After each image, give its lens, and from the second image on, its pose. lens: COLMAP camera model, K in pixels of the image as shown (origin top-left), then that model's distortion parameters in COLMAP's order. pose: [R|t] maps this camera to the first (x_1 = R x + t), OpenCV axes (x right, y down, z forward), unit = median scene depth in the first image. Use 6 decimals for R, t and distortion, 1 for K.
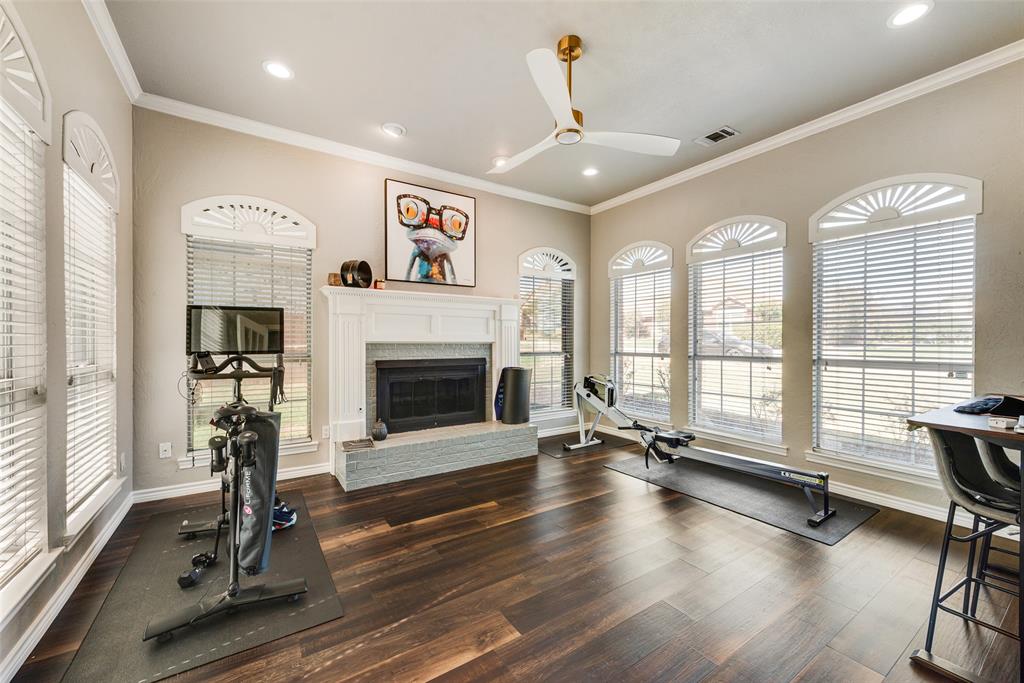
lens RADIAL K [[399.8, 0, 514.2], [0, 399.8, 344.1], [0, 0, 1]] dist [0.003030, -0.000338]
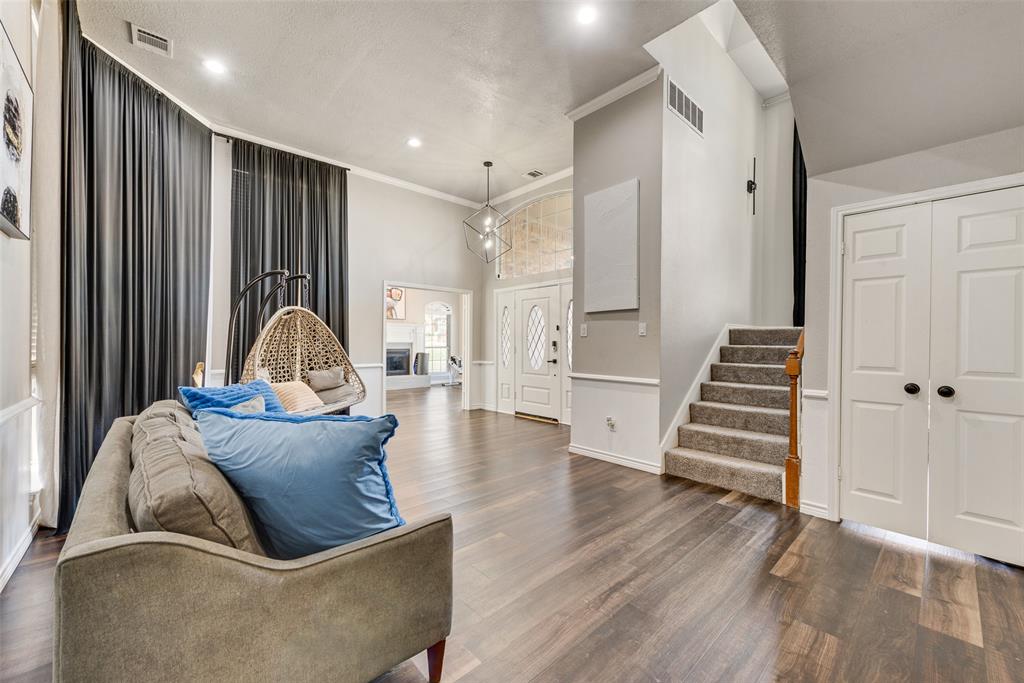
lens RADIAL K [[399.8, 0, 517.7], [0, 399.8, 341.7], [0, 0, 1]] dist [0.003030, -0.000338]
pose [[0.986140, -0.002070, 0.165904, 0.177436], [0.004101, 0.999921, -0.011905, 0.022909], [-0.165866, 0.012421, 0.986070, -1.542484]]
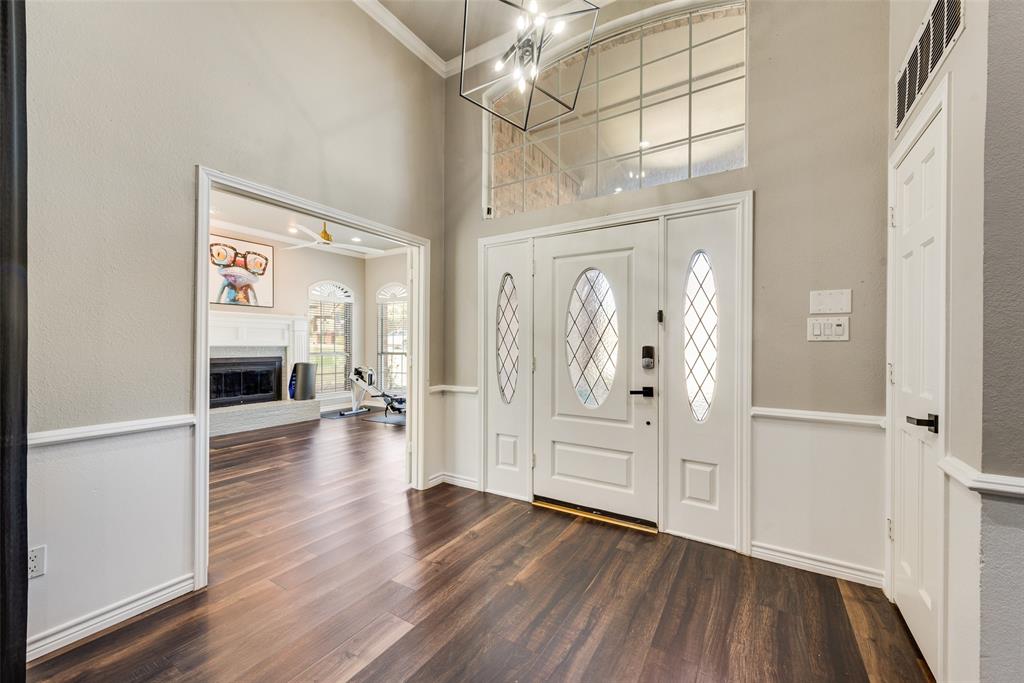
lens RADIAL K [[399.8, 0, 511.7], [0, 399.8, 344.3], [0, 0, 1]] dist [0.003030, -0.000338]
pose [[0.909670, -0.000815, 0.415331, 0.087648], [0.004787, 0.999952, -0.008522, 0.006094], [-0.415304, 0.009741, 0.909631, -0.689762]]
